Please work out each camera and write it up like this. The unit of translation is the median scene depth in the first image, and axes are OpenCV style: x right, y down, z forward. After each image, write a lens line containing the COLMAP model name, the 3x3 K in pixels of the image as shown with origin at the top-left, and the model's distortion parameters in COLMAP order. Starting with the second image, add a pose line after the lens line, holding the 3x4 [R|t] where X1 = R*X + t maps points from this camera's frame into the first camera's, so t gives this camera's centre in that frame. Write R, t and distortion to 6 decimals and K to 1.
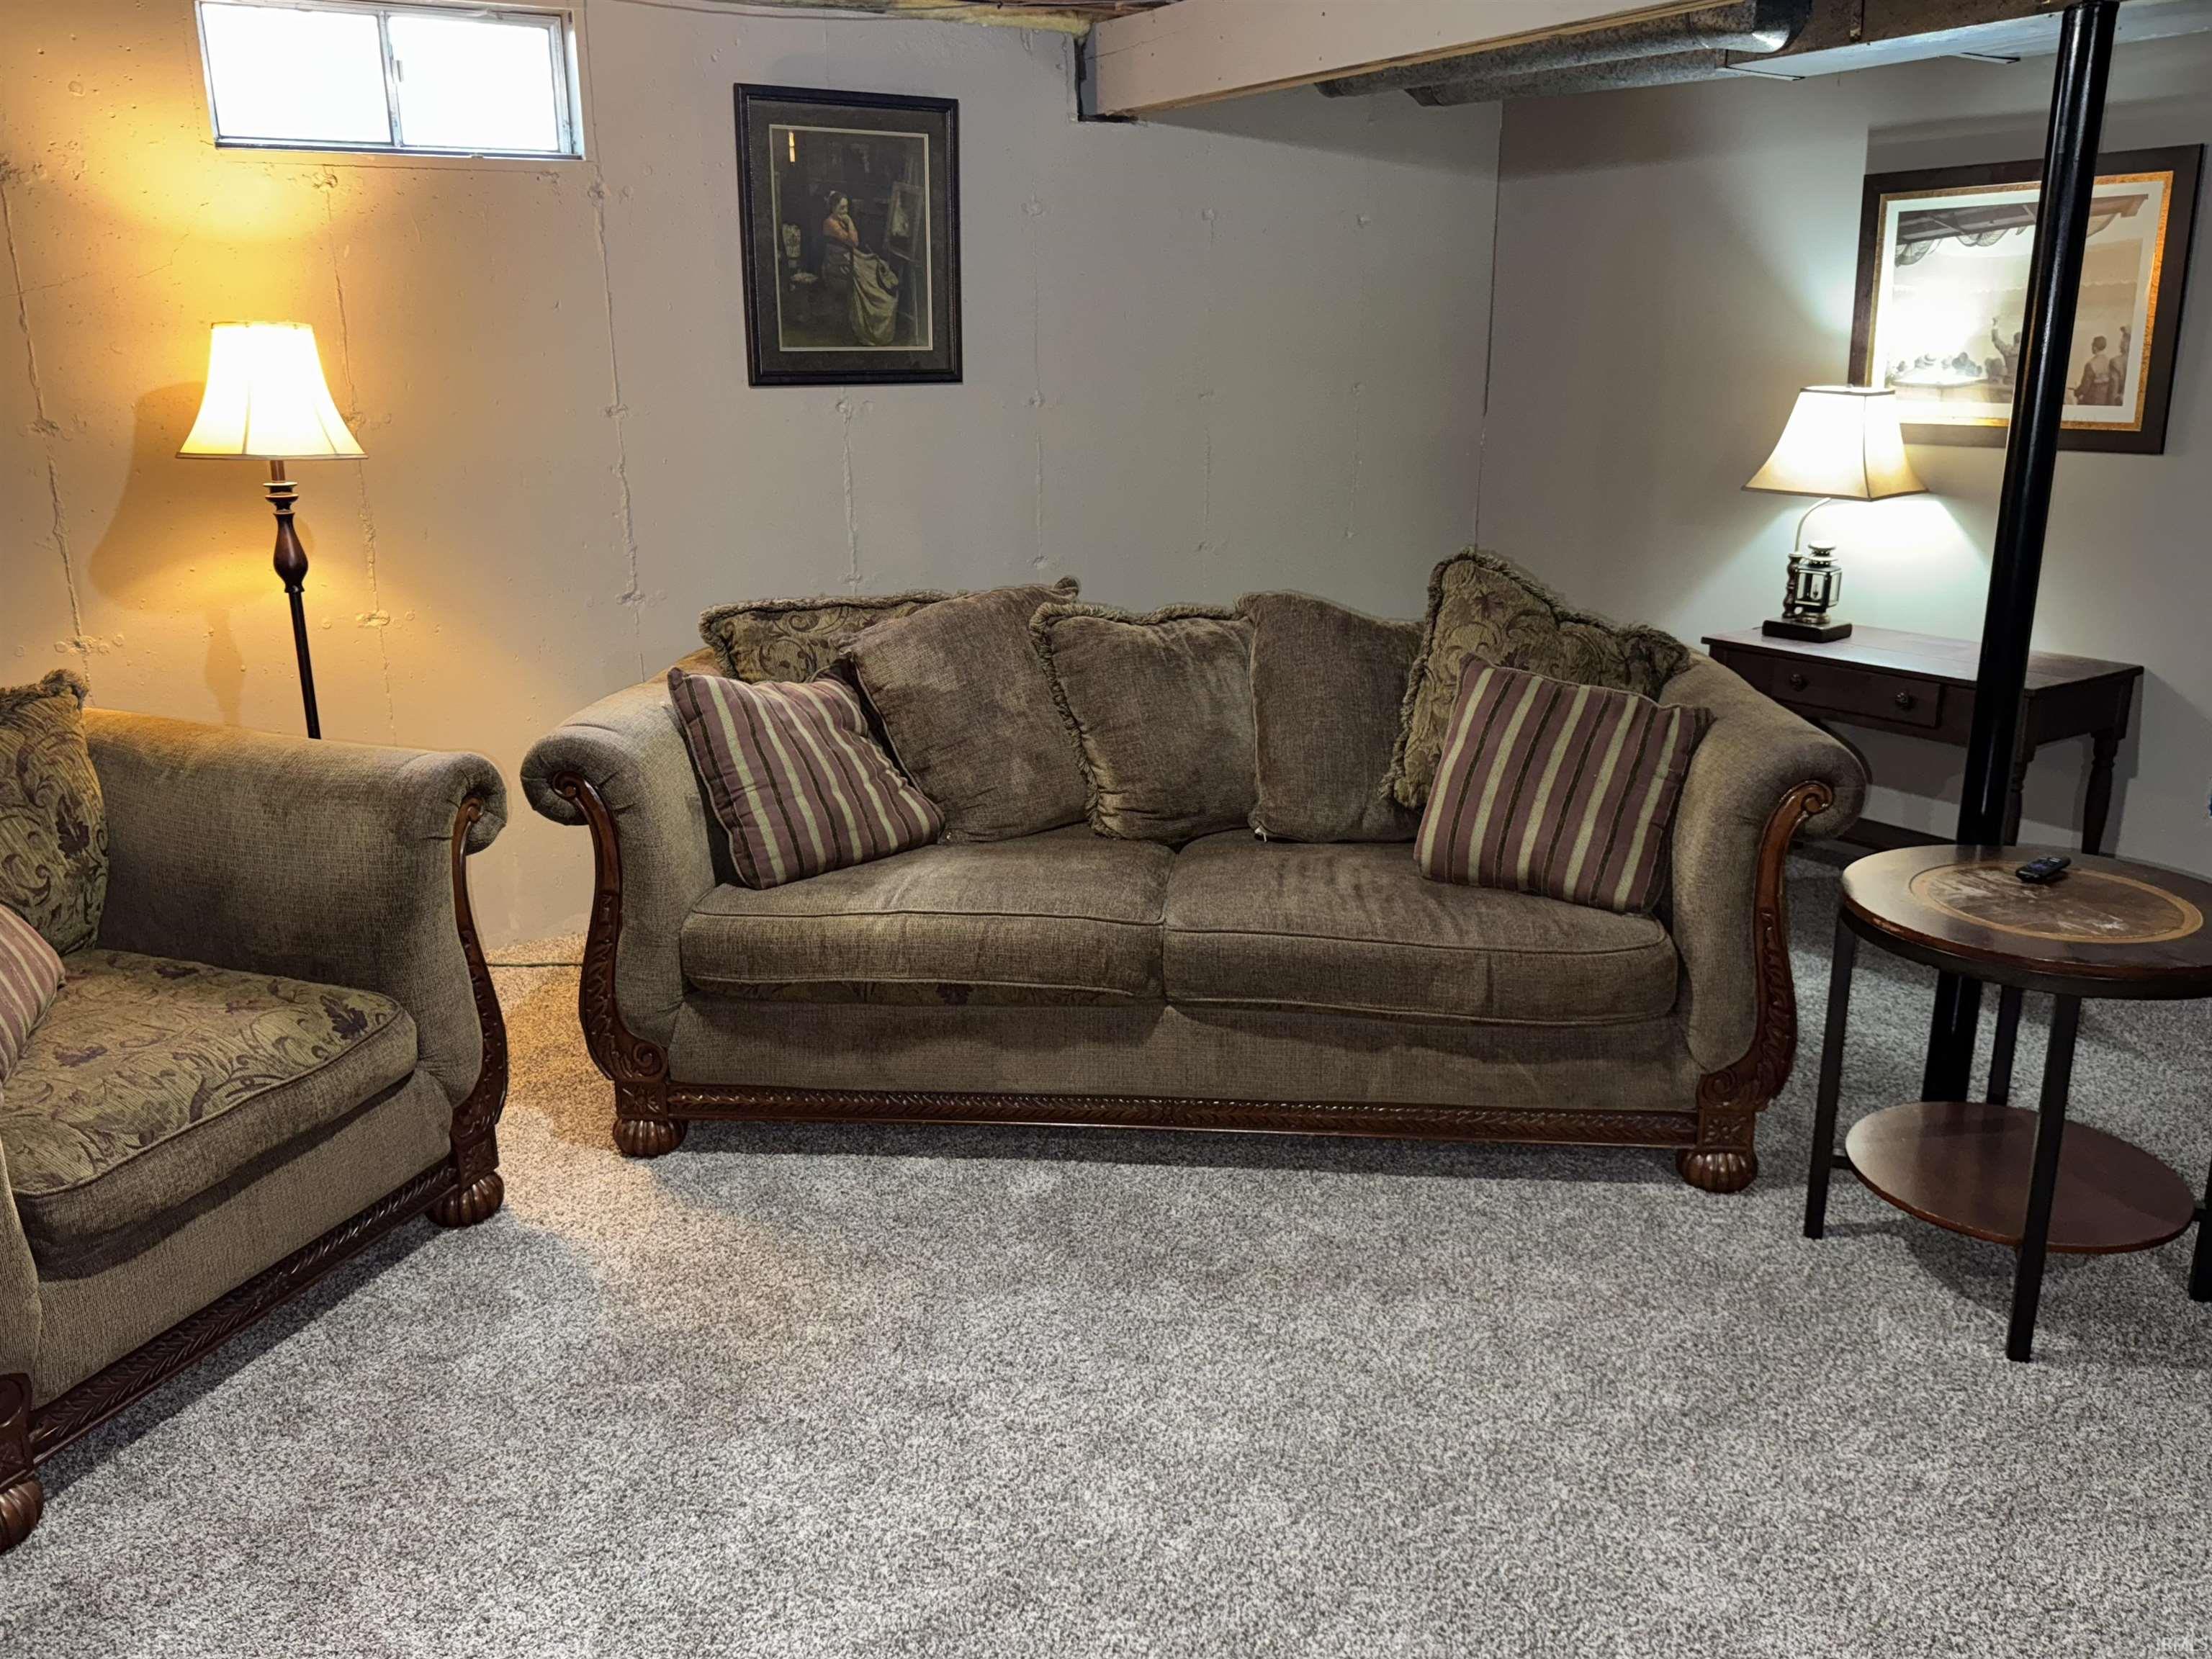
lens RADIAL K [[1737.7, 0, 1105.2], [0, 1737.7, 799.8], [0, 0, 1]] dist [0.057927, -0.097894]
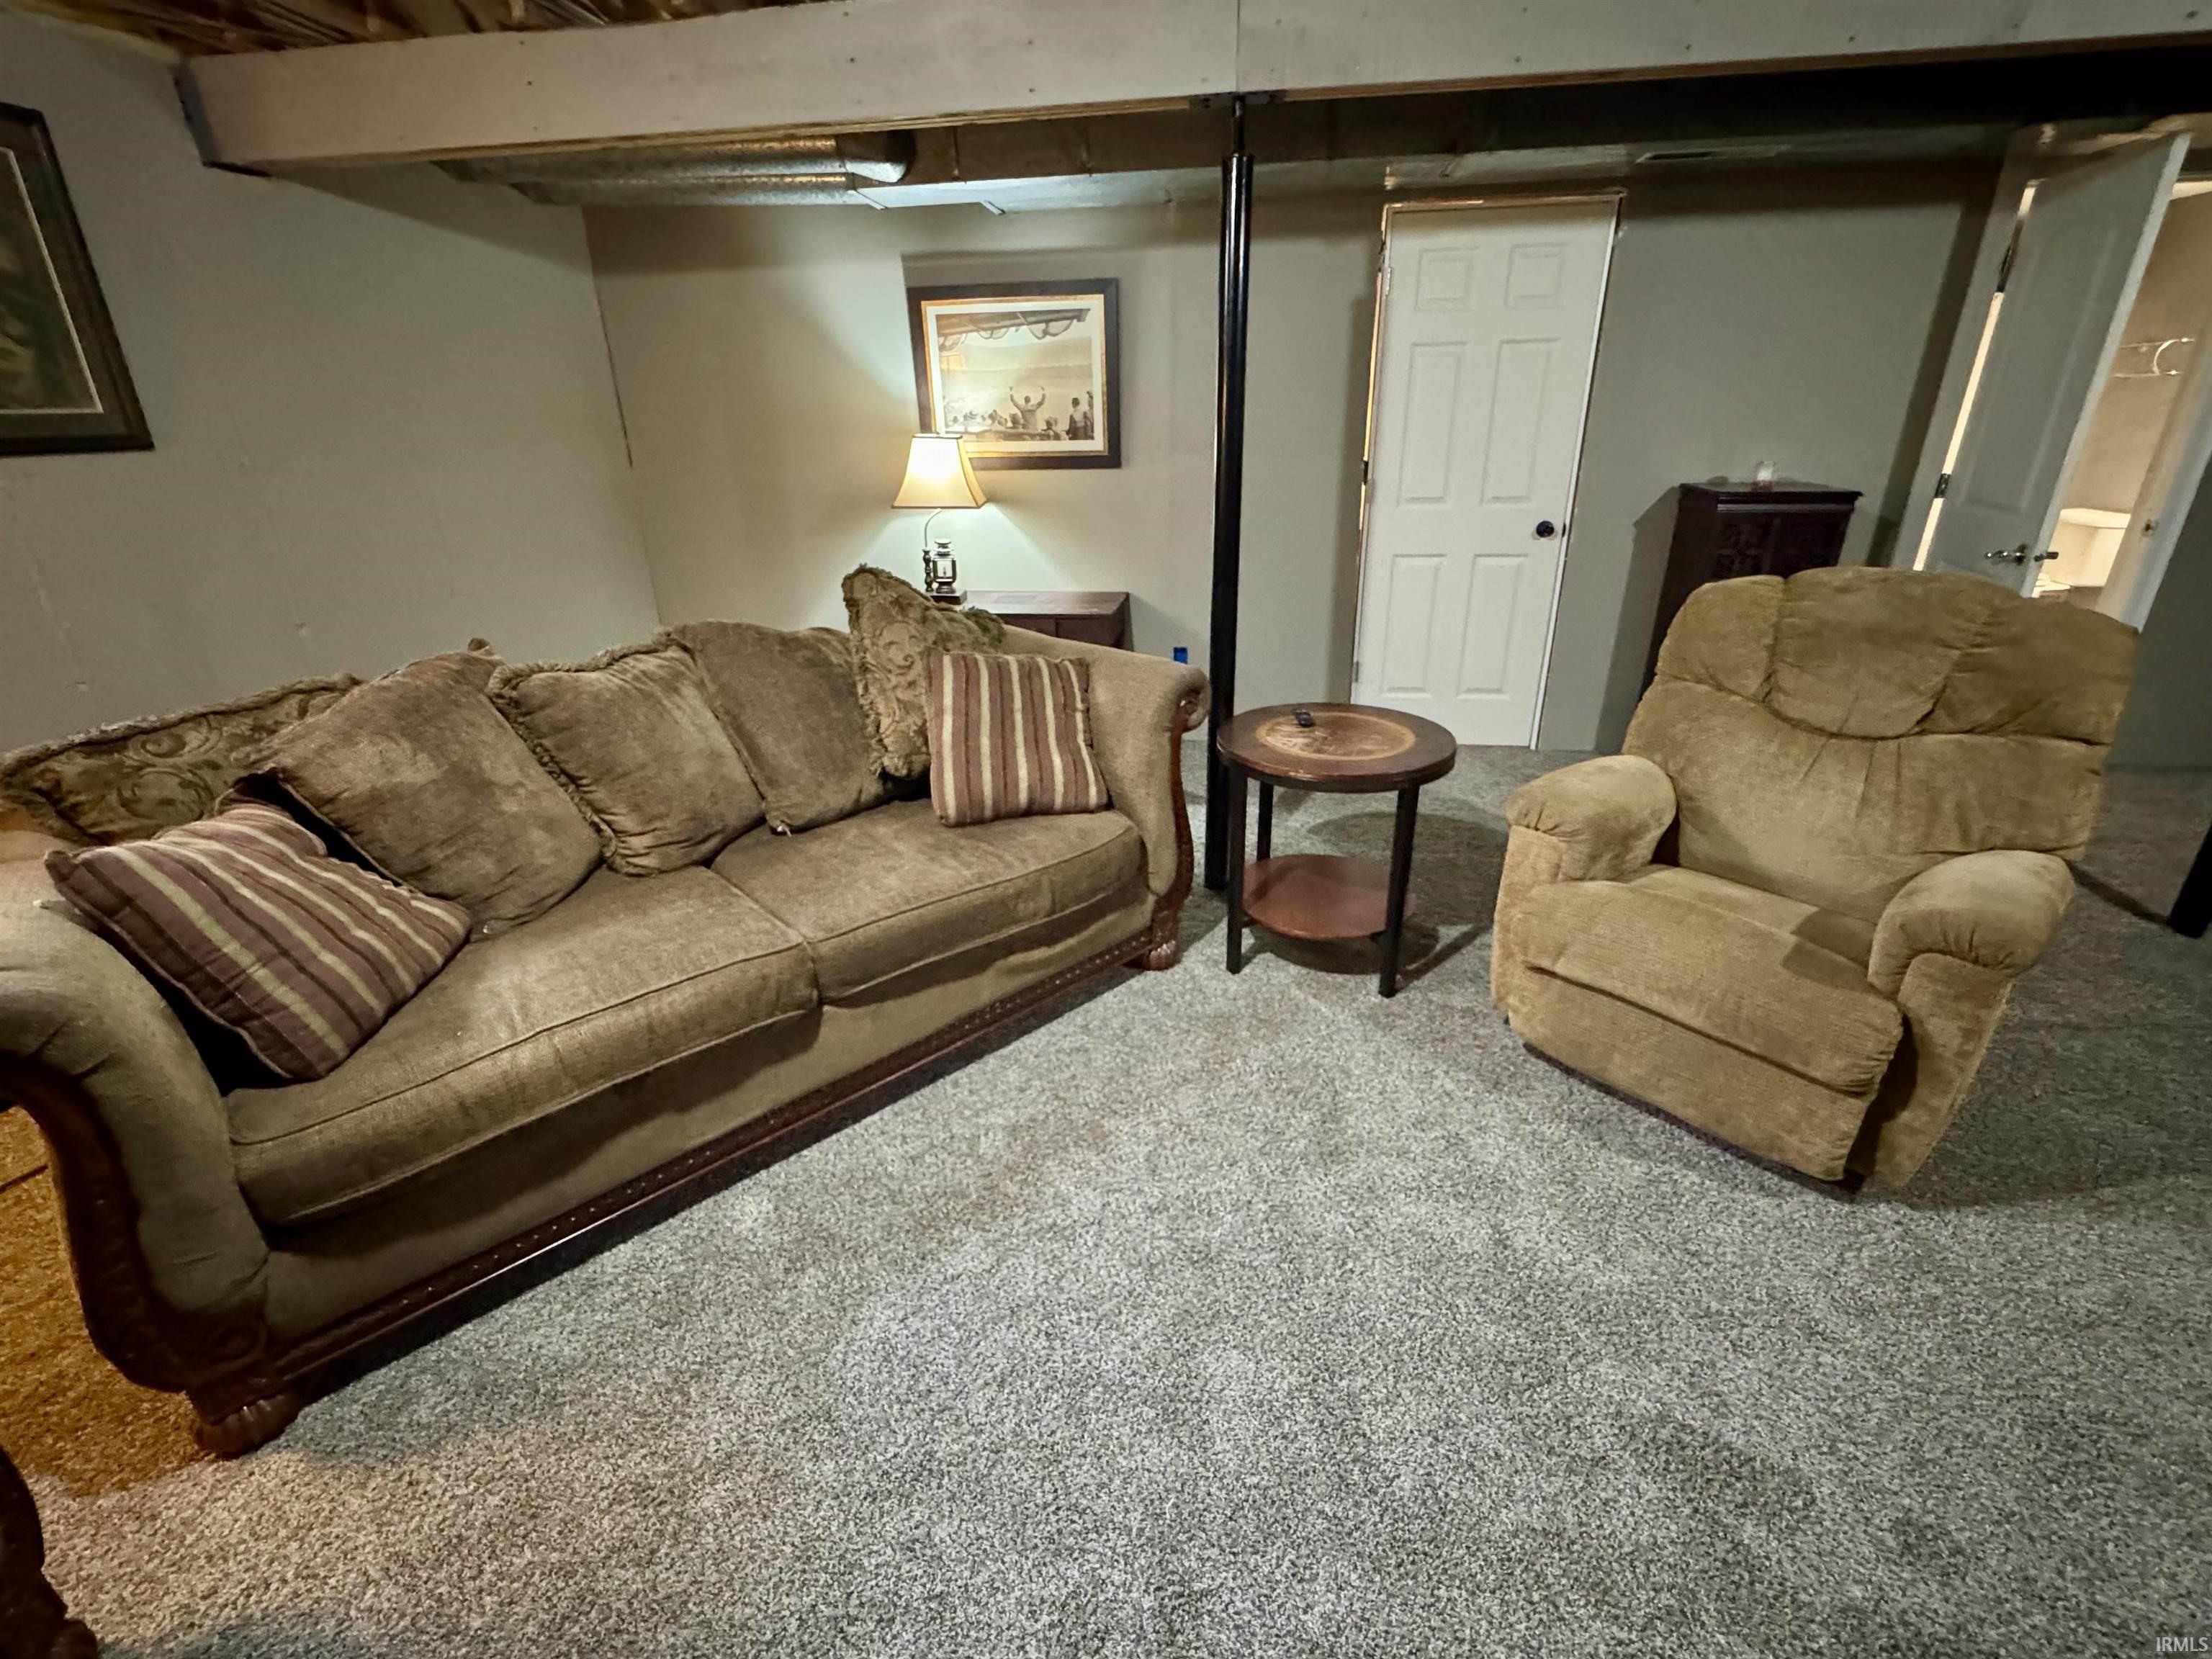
lens RADIAL K [[983.2, 0, 1106.0], [0, 983.2, 829.5], [0, 0, 1]] dist [-0.013901, 0.000991]
pose [[0.669814, -0.293127, 0.682221, -0.209201], [0.200682, 0.956053, 0.213750, -0.076523], [-0.714895, -0.006263, 0.699203, 0.382410]]
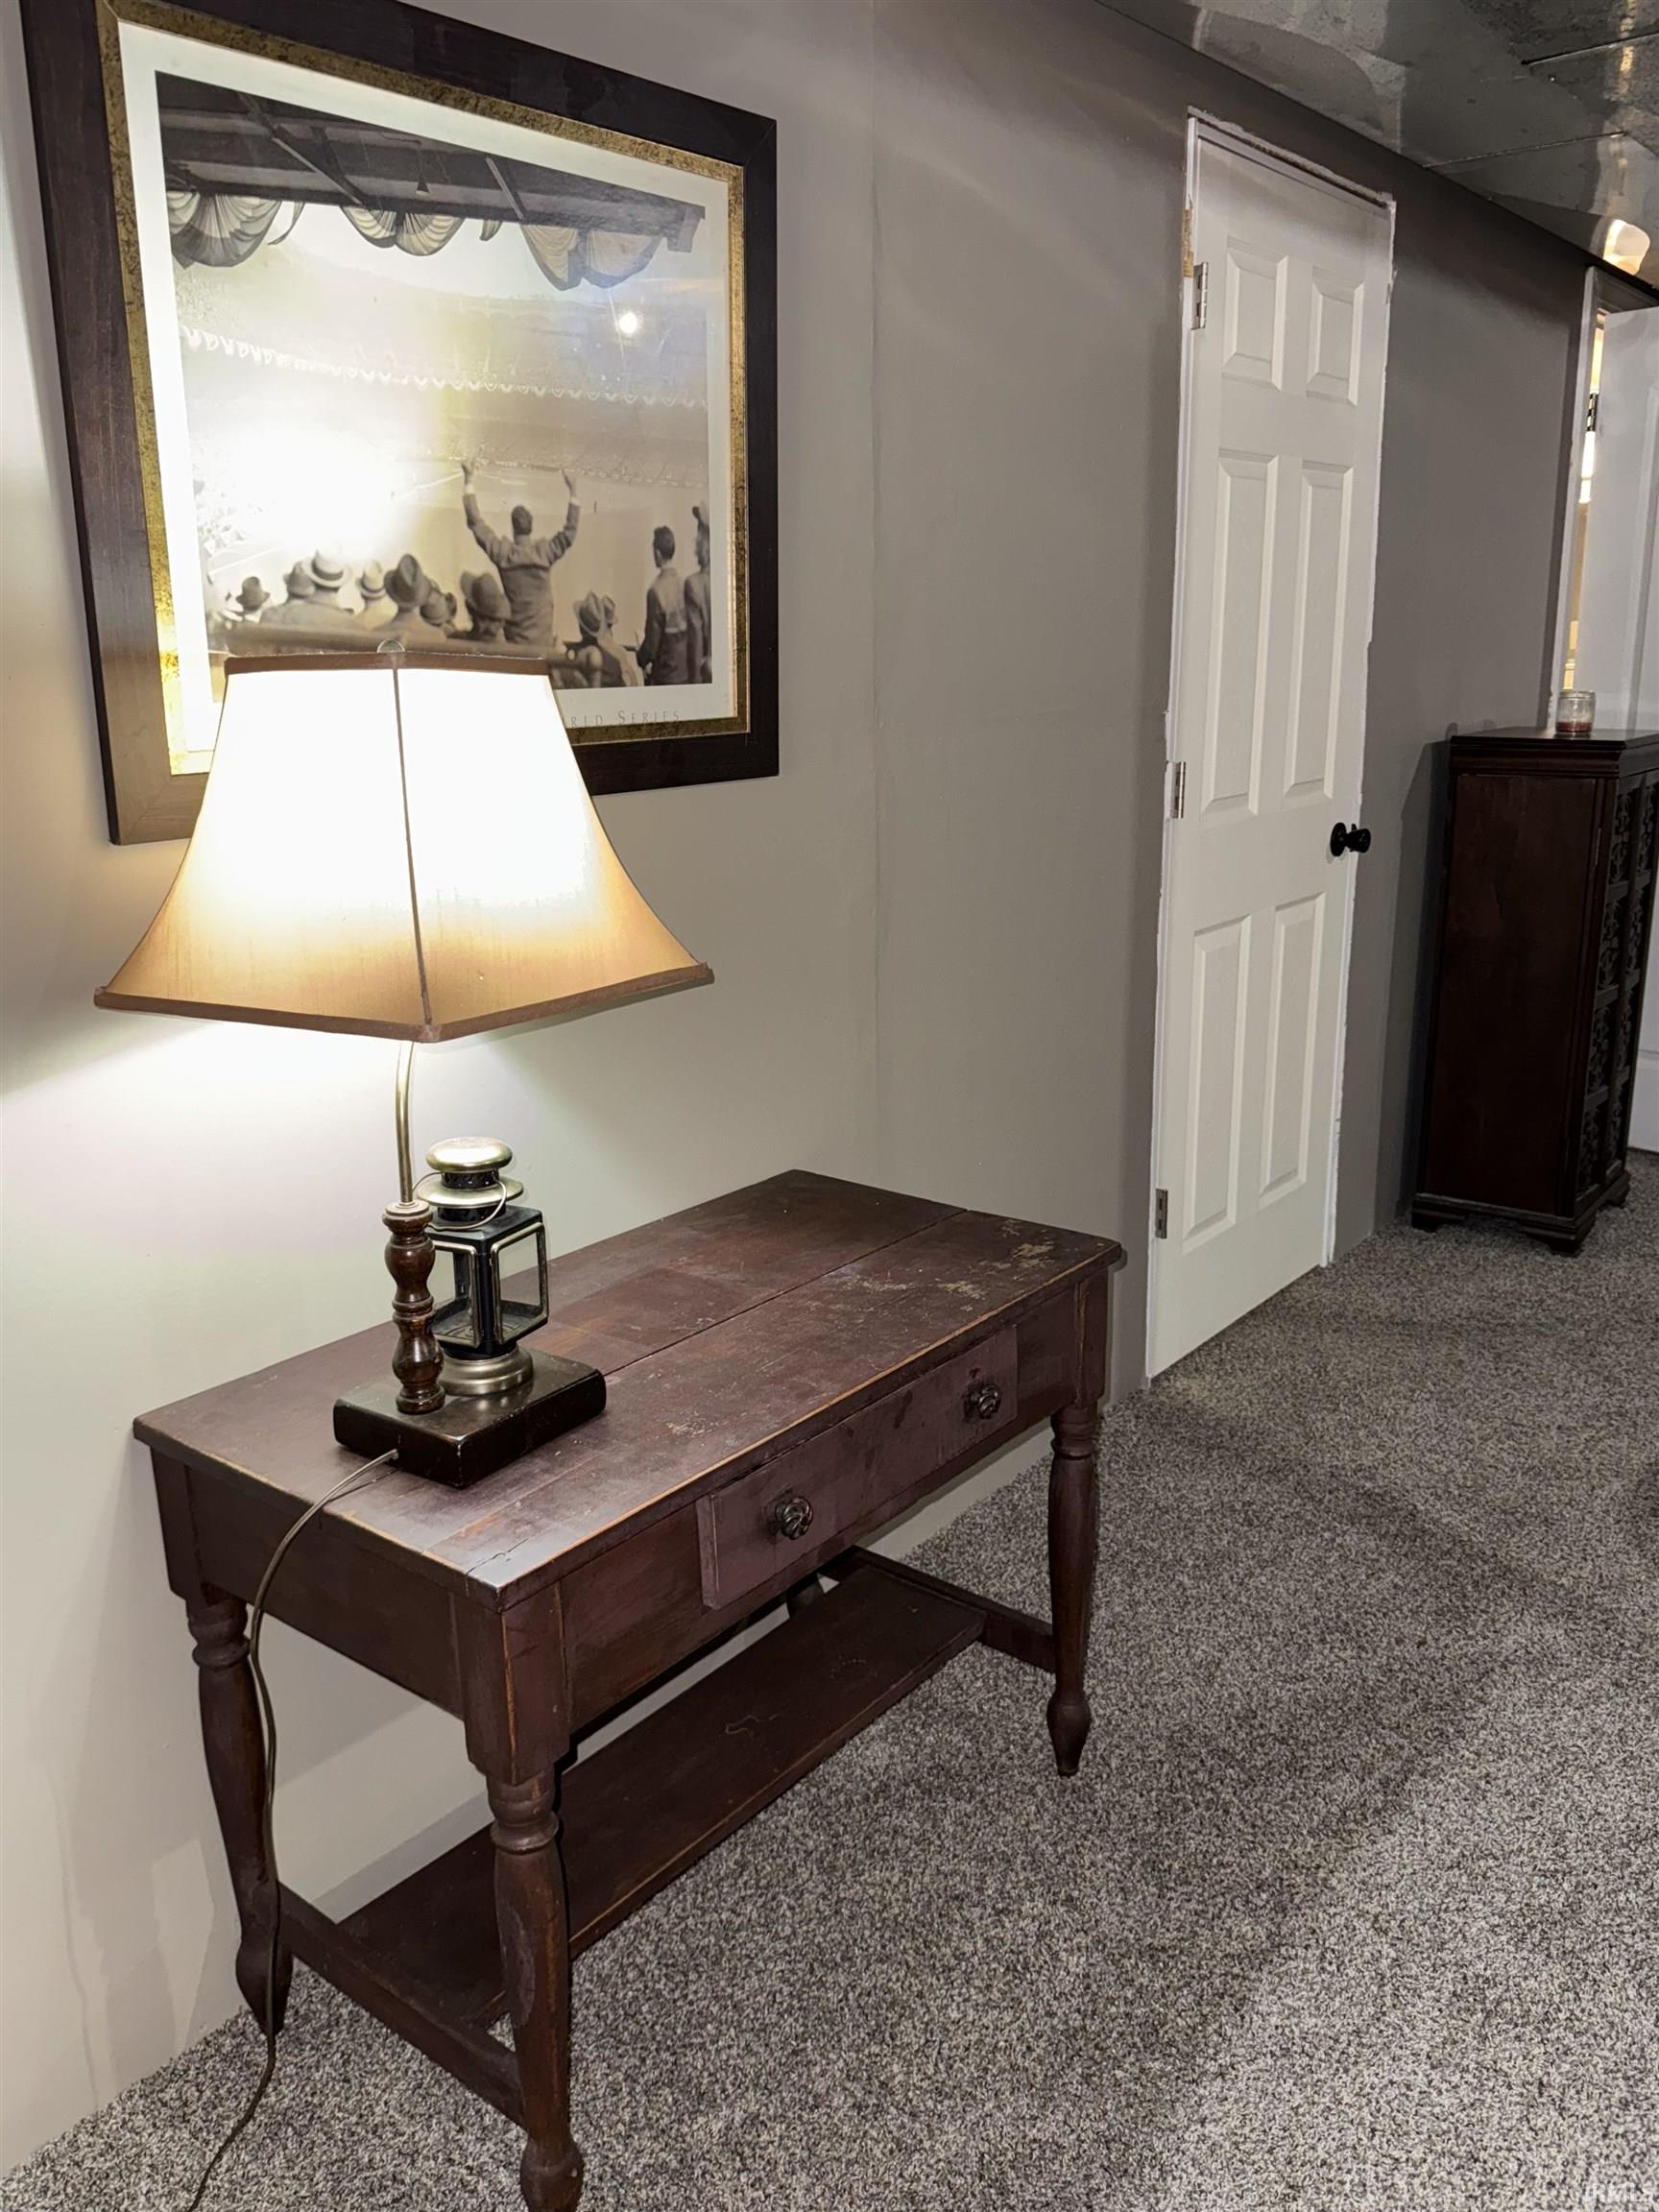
lens RADIAL K [[1737.7, 0, 829.5], [0, 1737.7, 1106.0], [0, 0, 1]] dist [0.057927, -0.097894]
pose [[-0.290553, -0.240377, 0.926174, 0.131057], [0.254706, 0.913580, 0.317013, -0.311546], [-0.922336, 0.328011, -0.204218, 1.315853]]
